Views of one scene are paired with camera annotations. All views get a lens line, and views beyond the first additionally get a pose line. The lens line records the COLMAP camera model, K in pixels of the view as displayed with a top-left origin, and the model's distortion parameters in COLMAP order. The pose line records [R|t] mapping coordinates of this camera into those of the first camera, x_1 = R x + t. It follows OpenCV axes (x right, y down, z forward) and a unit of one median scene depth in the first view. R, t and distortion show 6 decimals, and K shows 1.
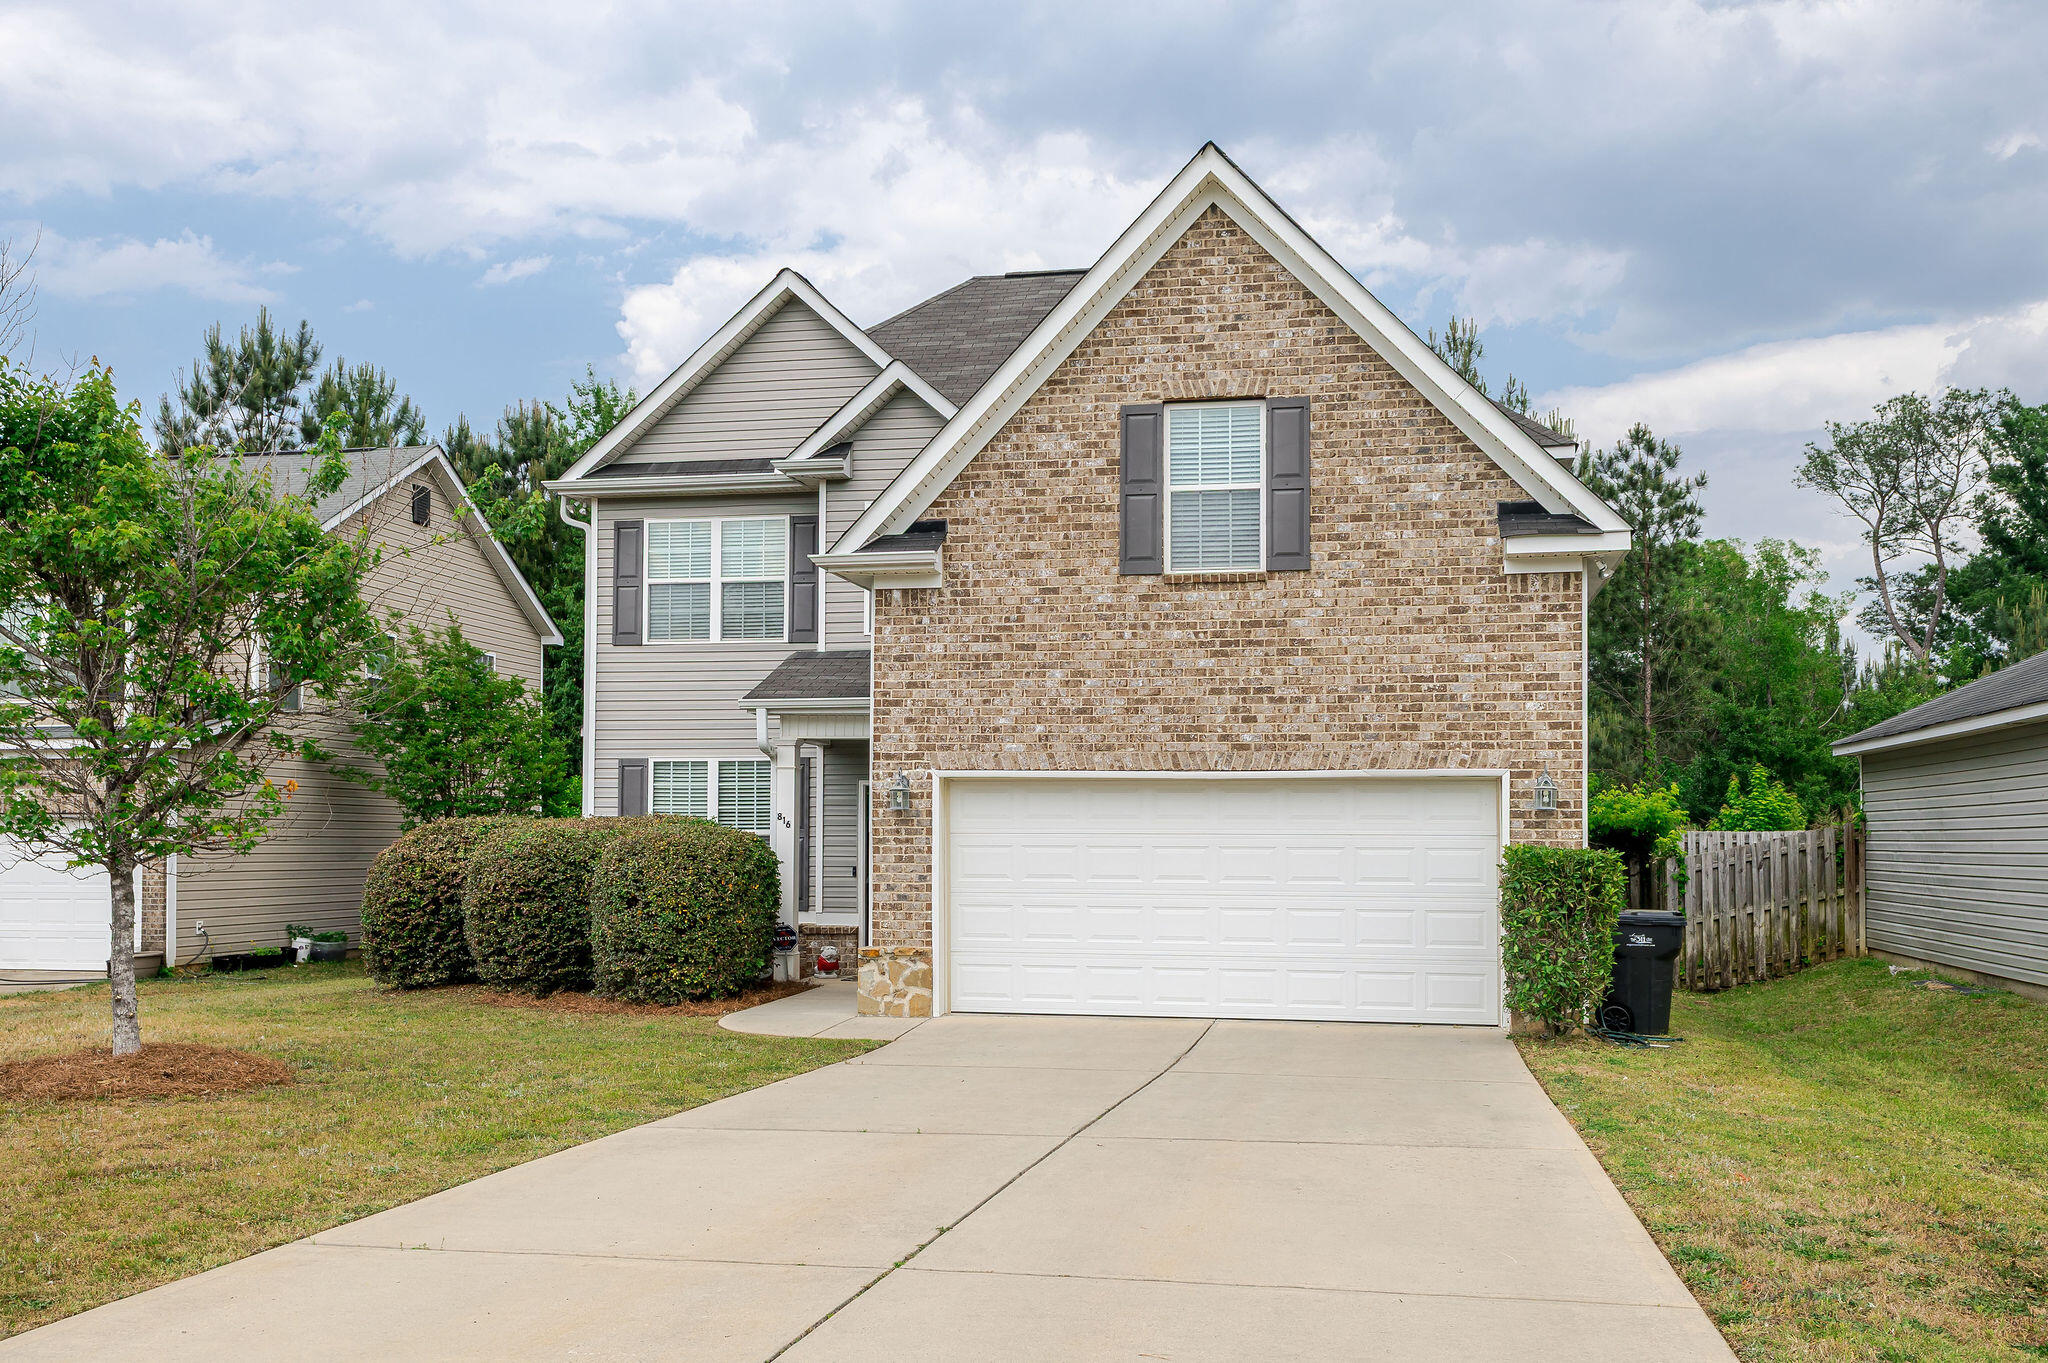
lens RADIAL K [[1743.1, 0, 1027.6], [0, 1743.1, 834.1], [0, 0, 1]] dist [0.098383, 0.000949]
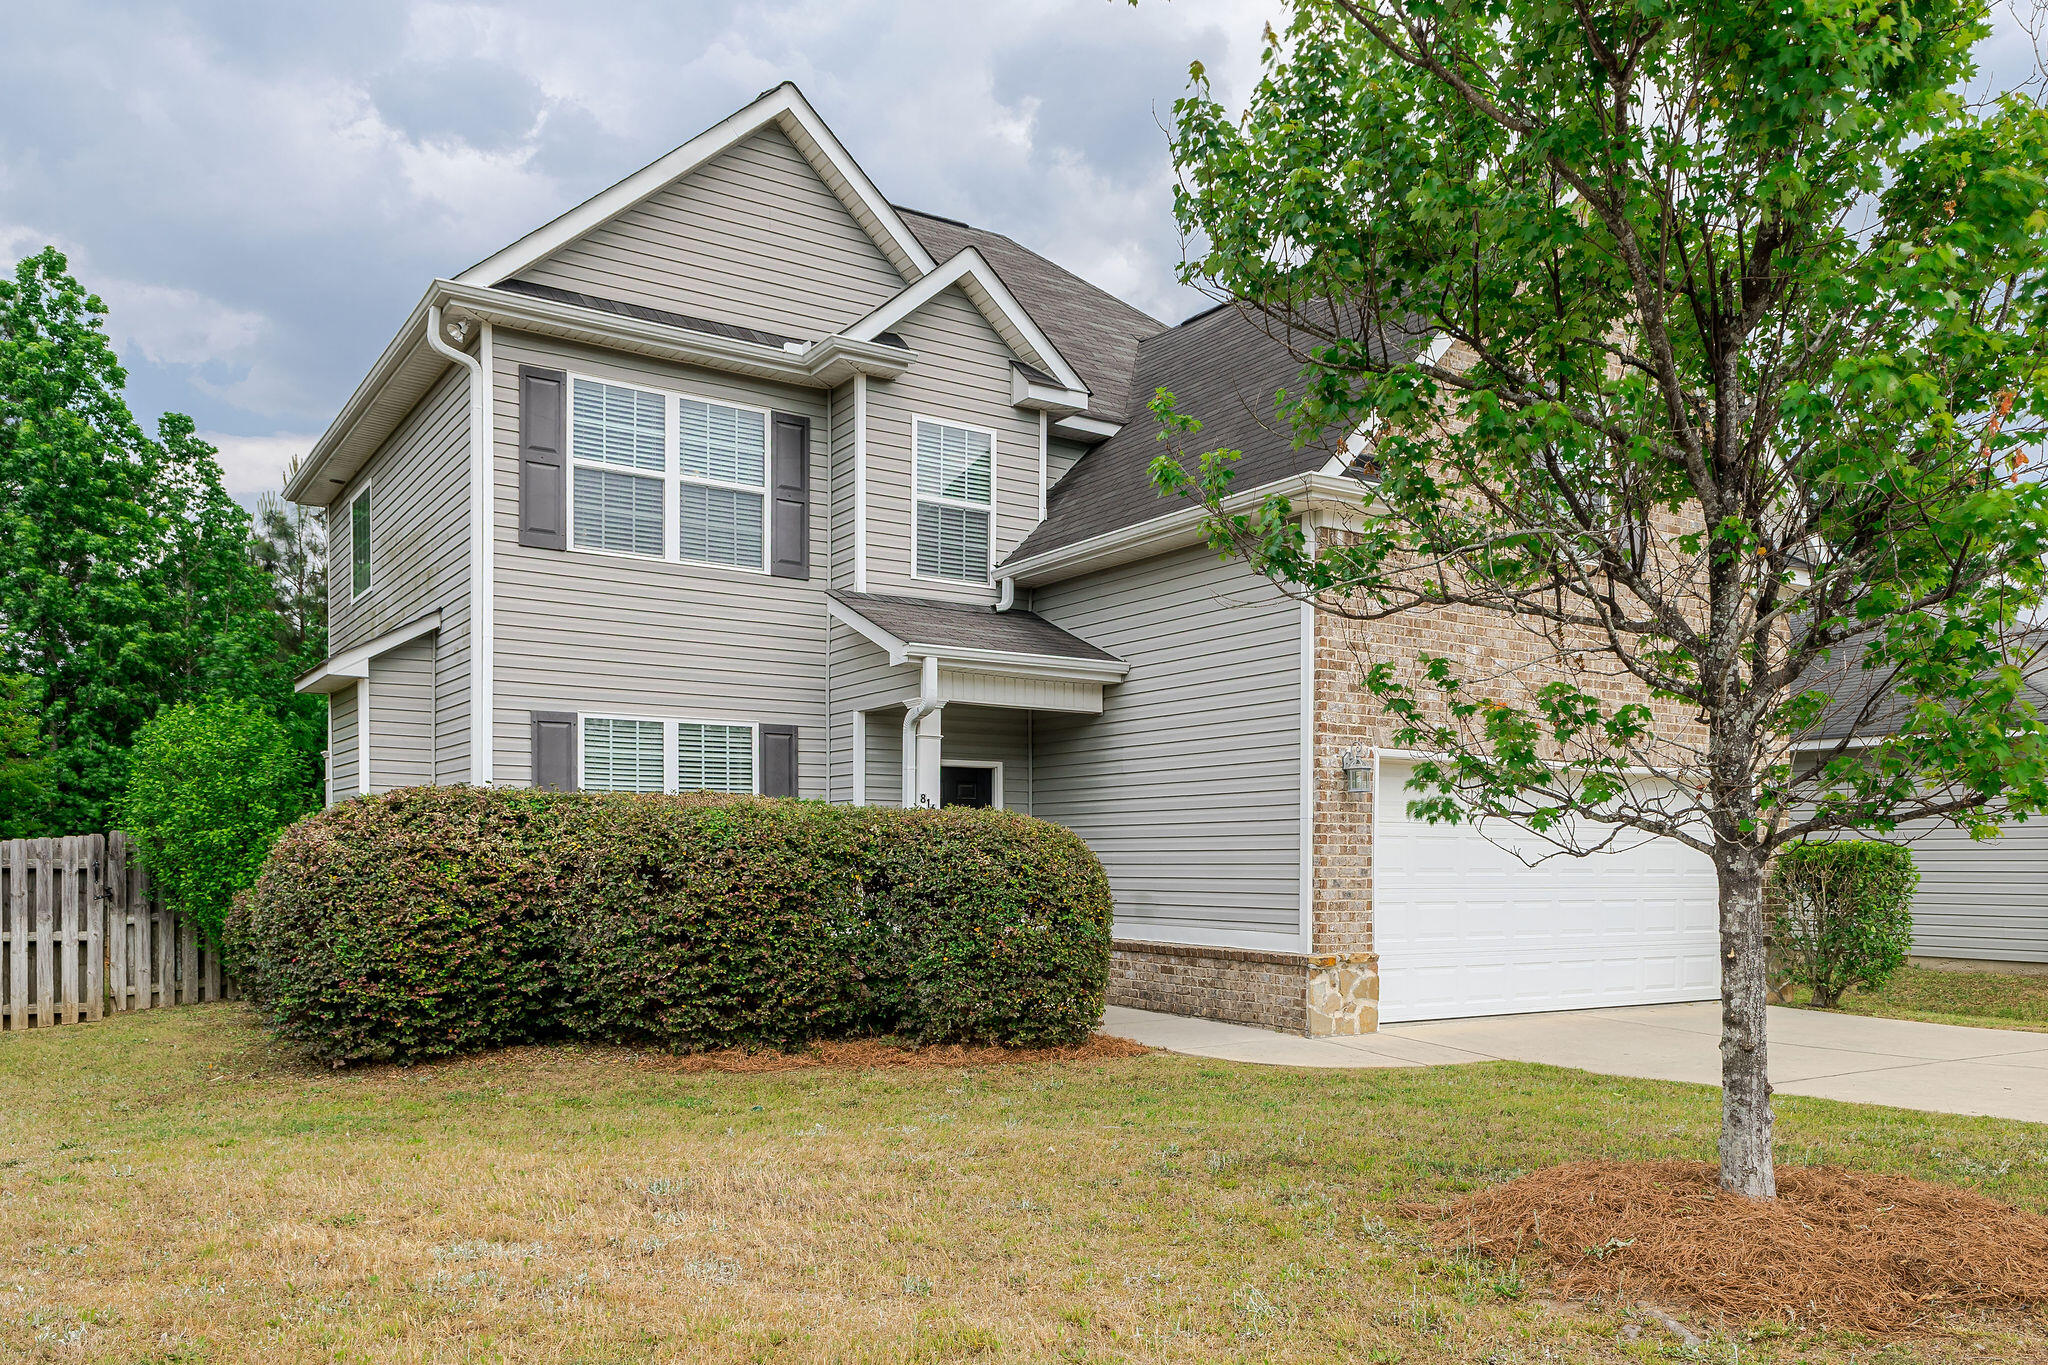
lens RADIAL K [[1491.9, 0, 1013.8], [0, 1491.9, 888.6], [0, 0, 1]] dist [0.053827, -0.001065]
pose [[0.707258, -0.012791, 0.706840, -0.570357], [-0.006064, 0.999690, 0.024159, 0.013258], [-0.706930, -0.021373, 0.706961, 0.483781]]
